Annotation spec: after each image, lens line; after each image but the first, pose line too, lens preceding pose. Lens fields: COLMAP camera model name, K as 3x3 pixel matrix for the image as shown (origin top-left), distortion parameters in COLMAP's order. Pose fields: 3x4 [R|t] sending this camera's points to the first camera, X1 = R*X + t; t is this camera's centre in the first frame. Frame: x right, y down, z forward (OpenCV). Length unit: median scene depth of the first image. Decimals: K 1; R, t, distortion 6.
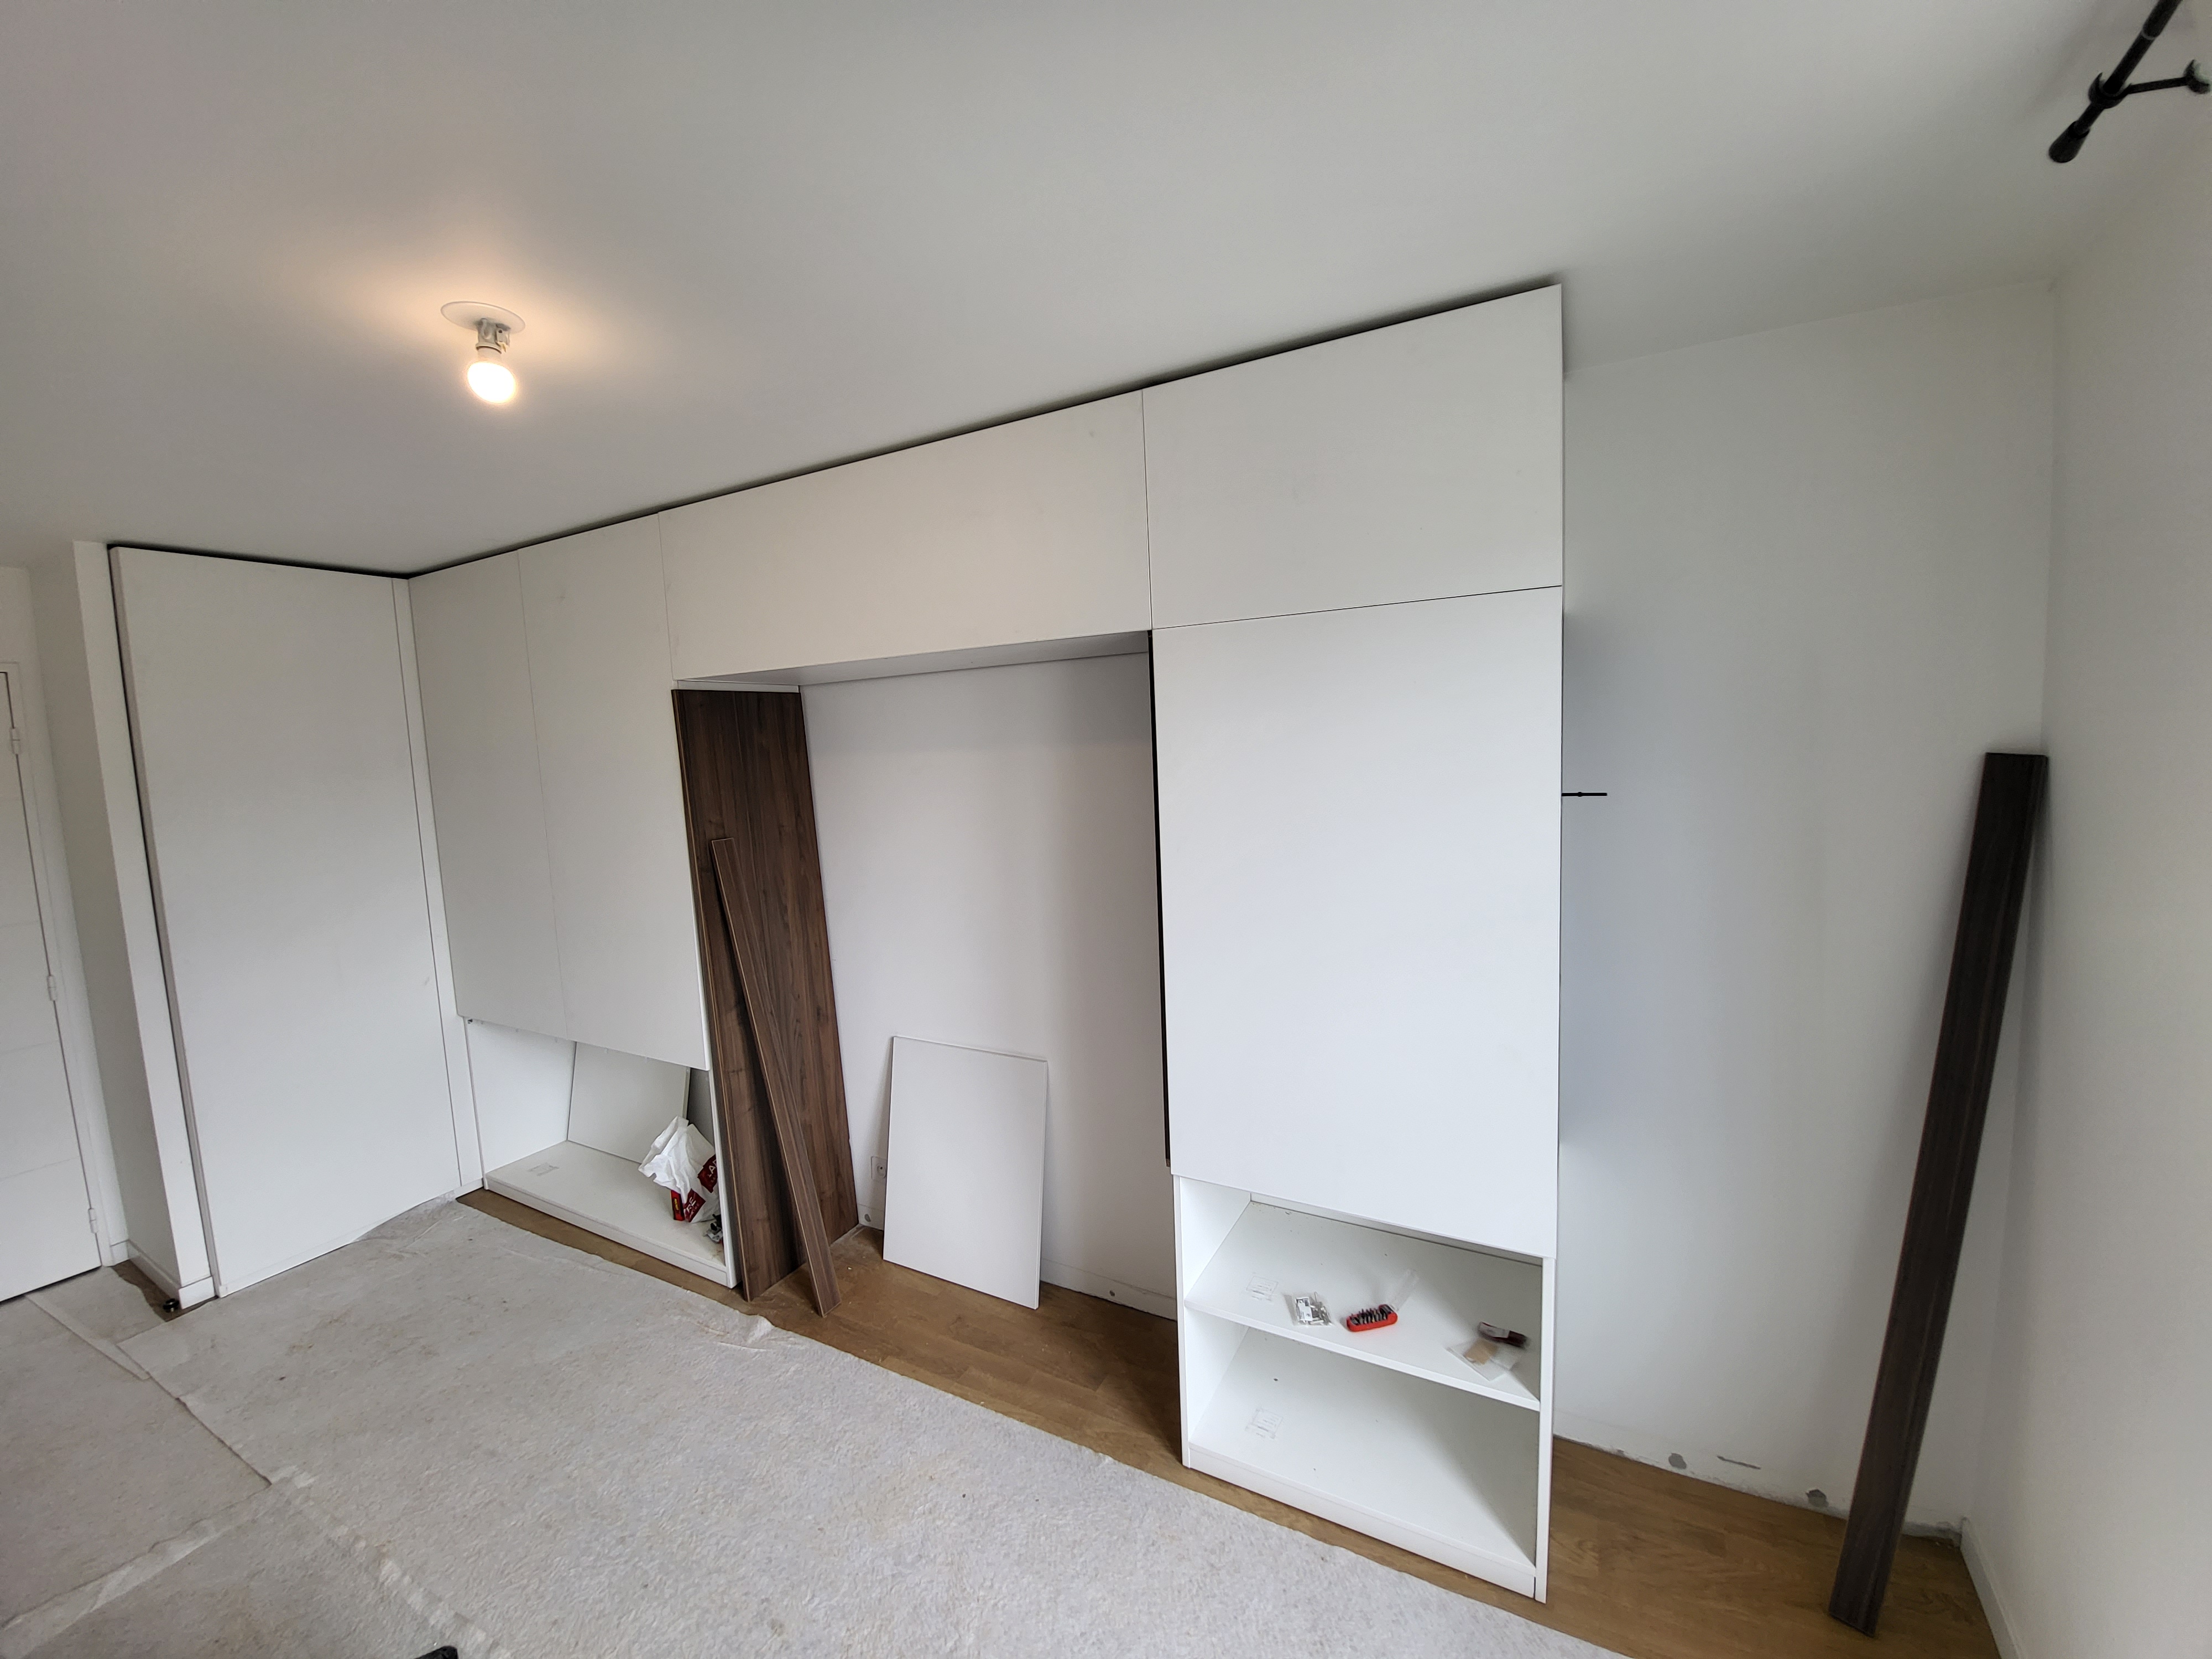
lens RADIAL K [[883.7, 0, 1091.7], [0, 883.7, 829.5], [0, 0, 1]] dist [-0.005980, -0.009356]
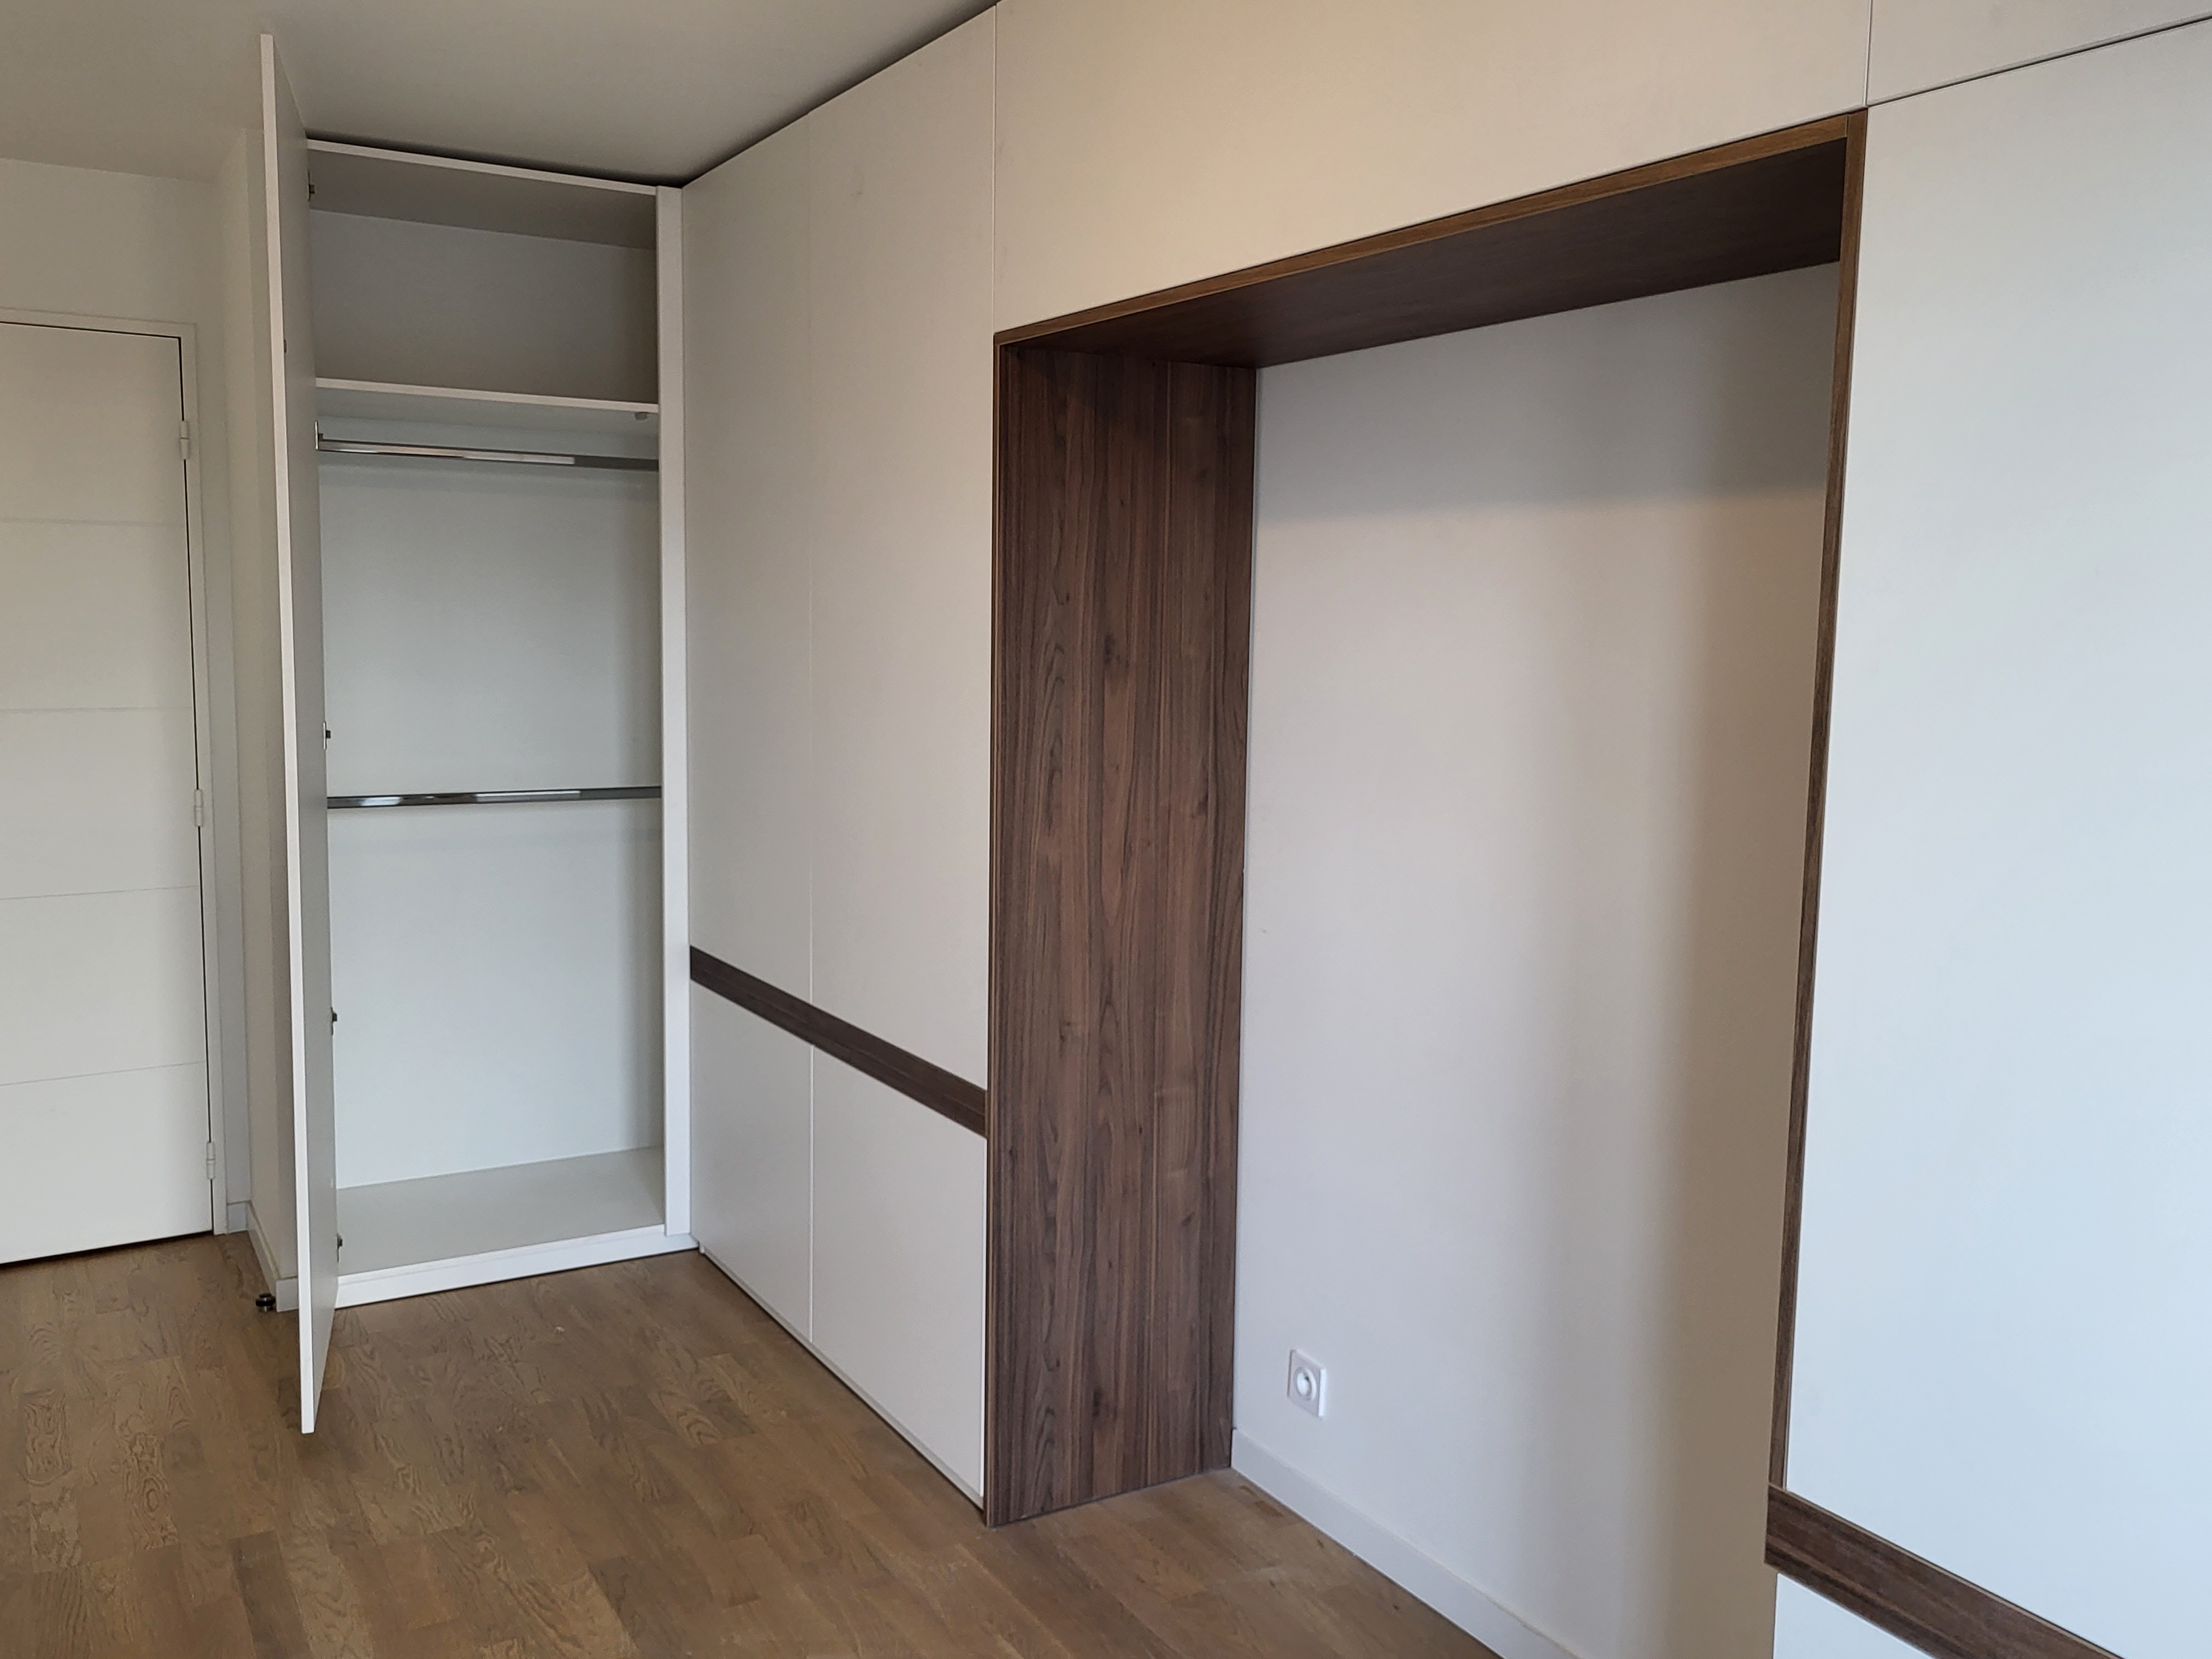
lens RADIAL K [[1881.6, 0, 1084.8], [0, 1881.6, 820.8], [0, 0, 1]] dist [0.012803, 0.009355]
pose [[0.856199, 0.111764, -0.504413, 0.220499], [-0.105202, 0.993581, 0.041579, 0.087537], [0.505822, 0.017466, 0.862461, 0.090911]]
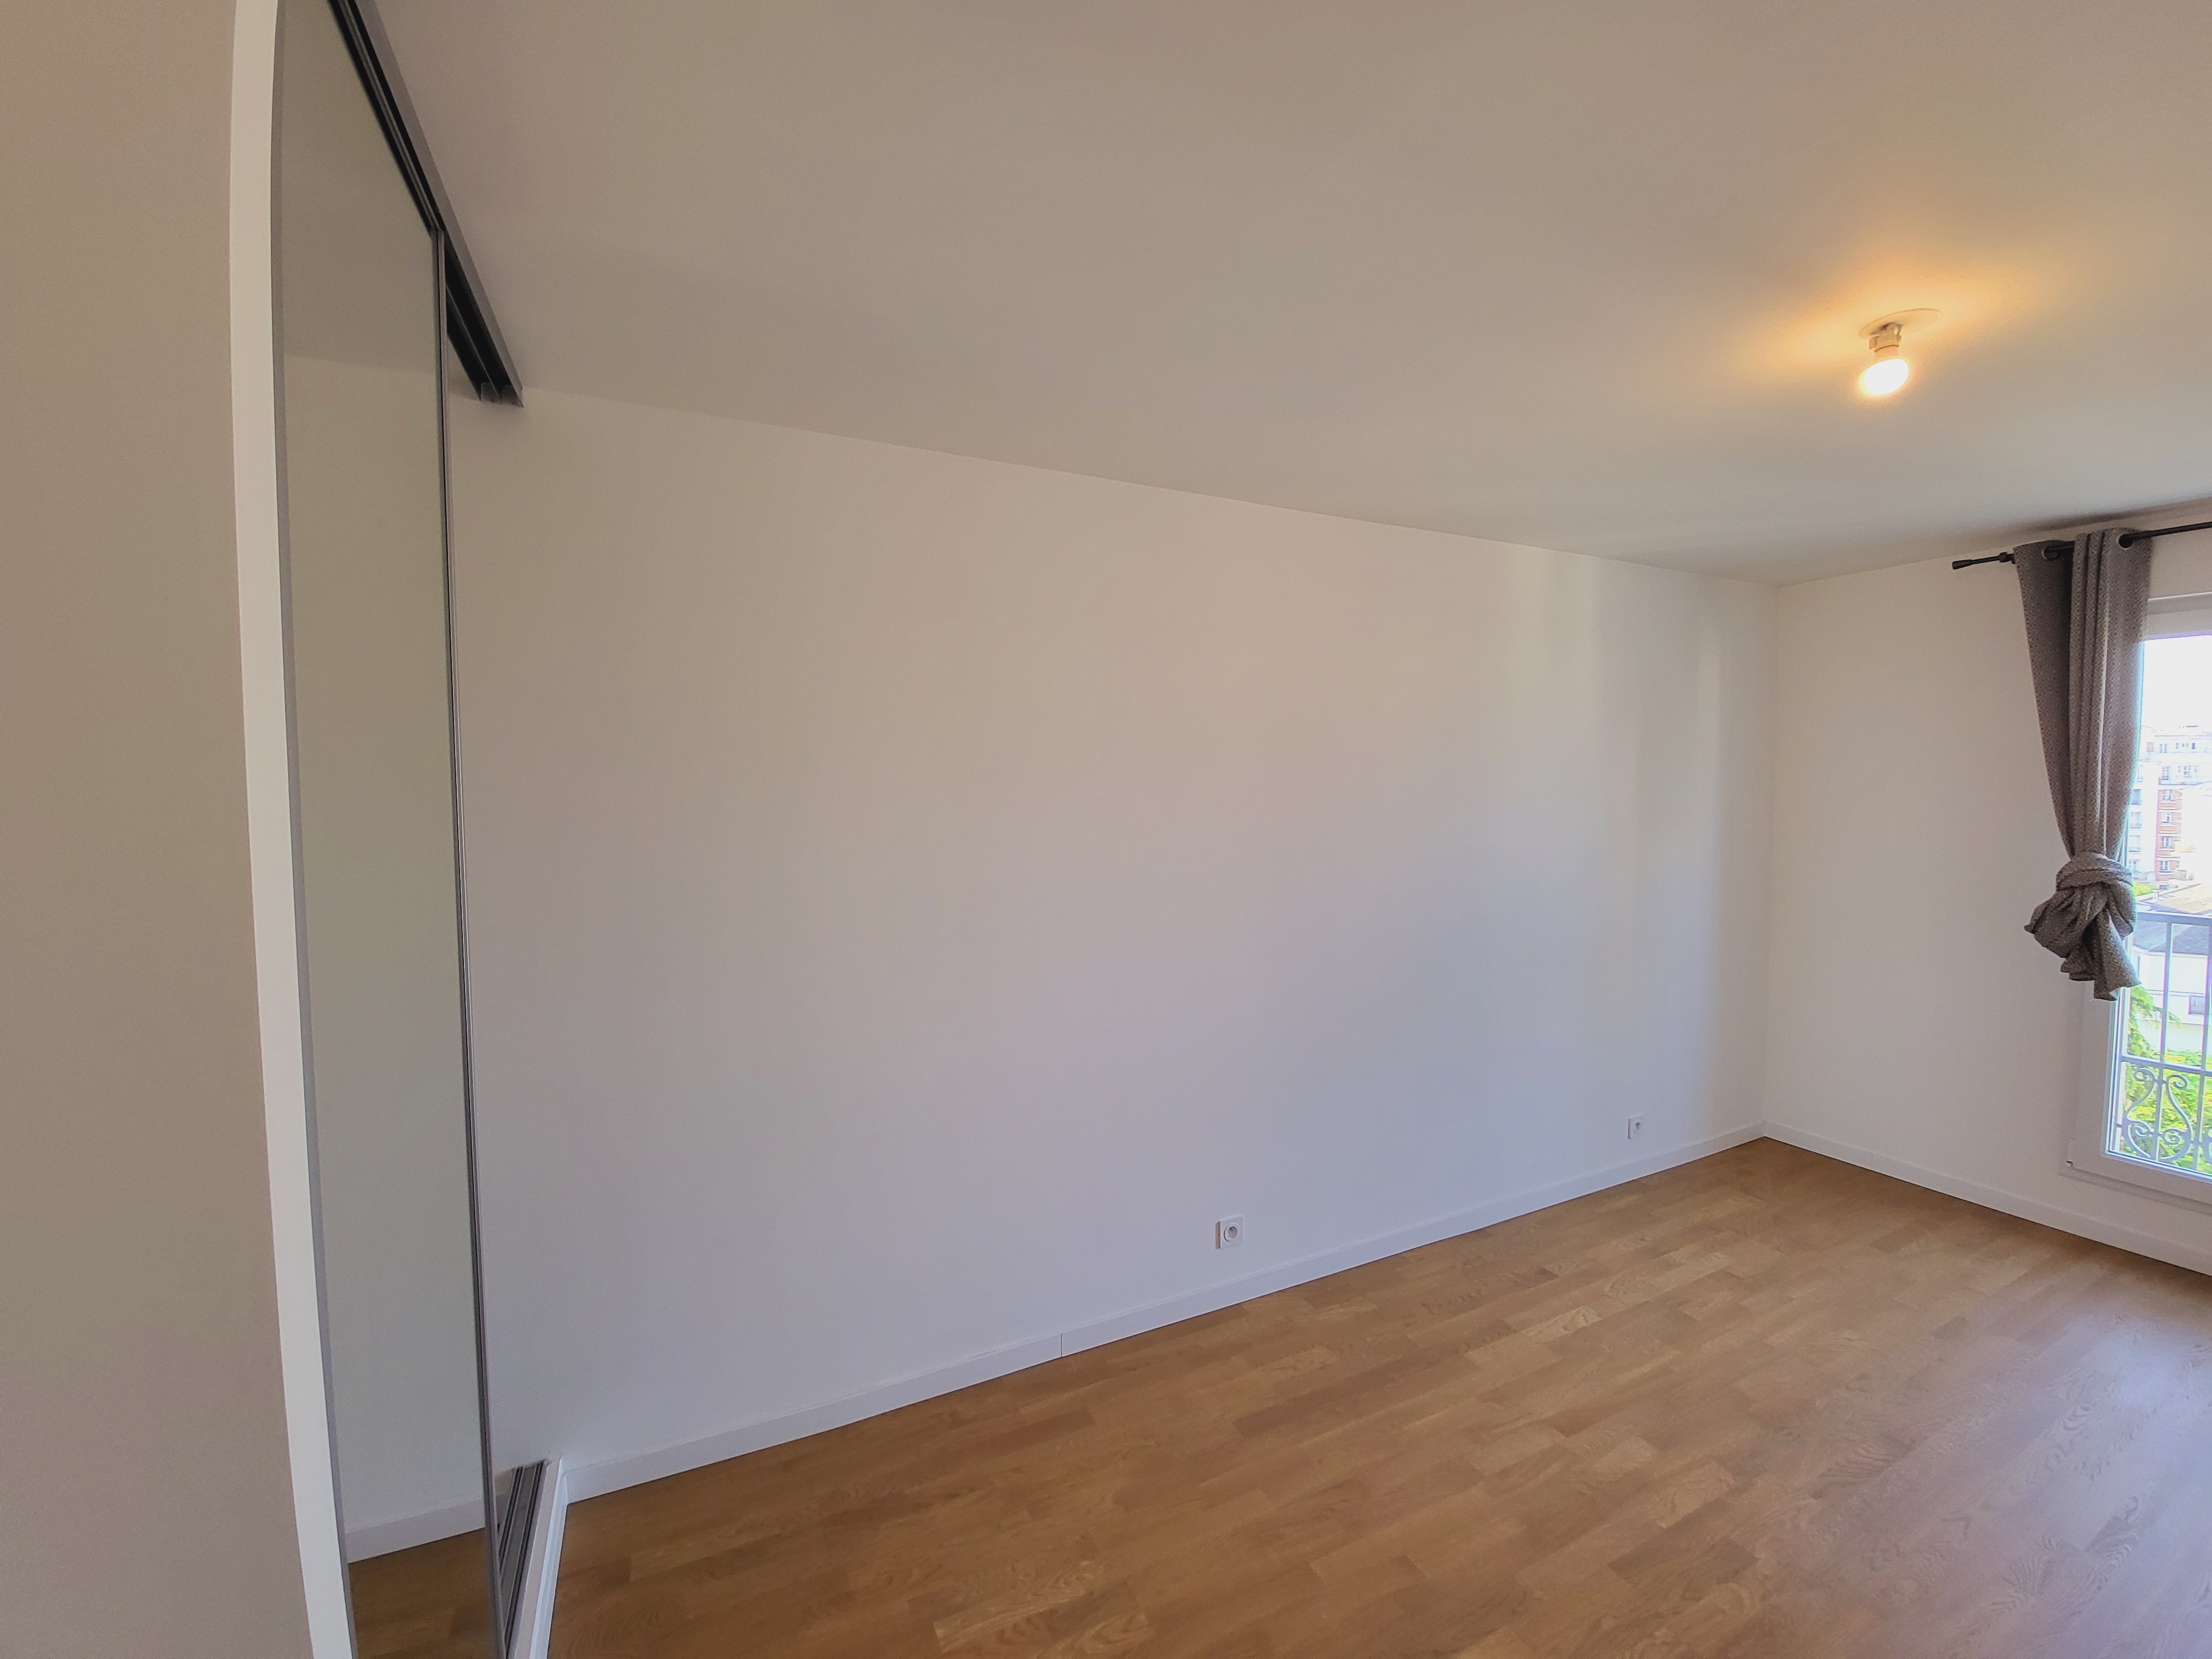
lens RADIAL K [[883.7, 0, 1079.8], [0, 883.7, 822.6], [0, 0, 1]] dist [-0.005980, -0.009356]
pose [[0.586668, -0.002533, 0.809823, -1.644308], [0.068249, 0.996592, -0.046325, 0.023539], [-0.806946, 0.082447, 0.584842, 0.925762]]
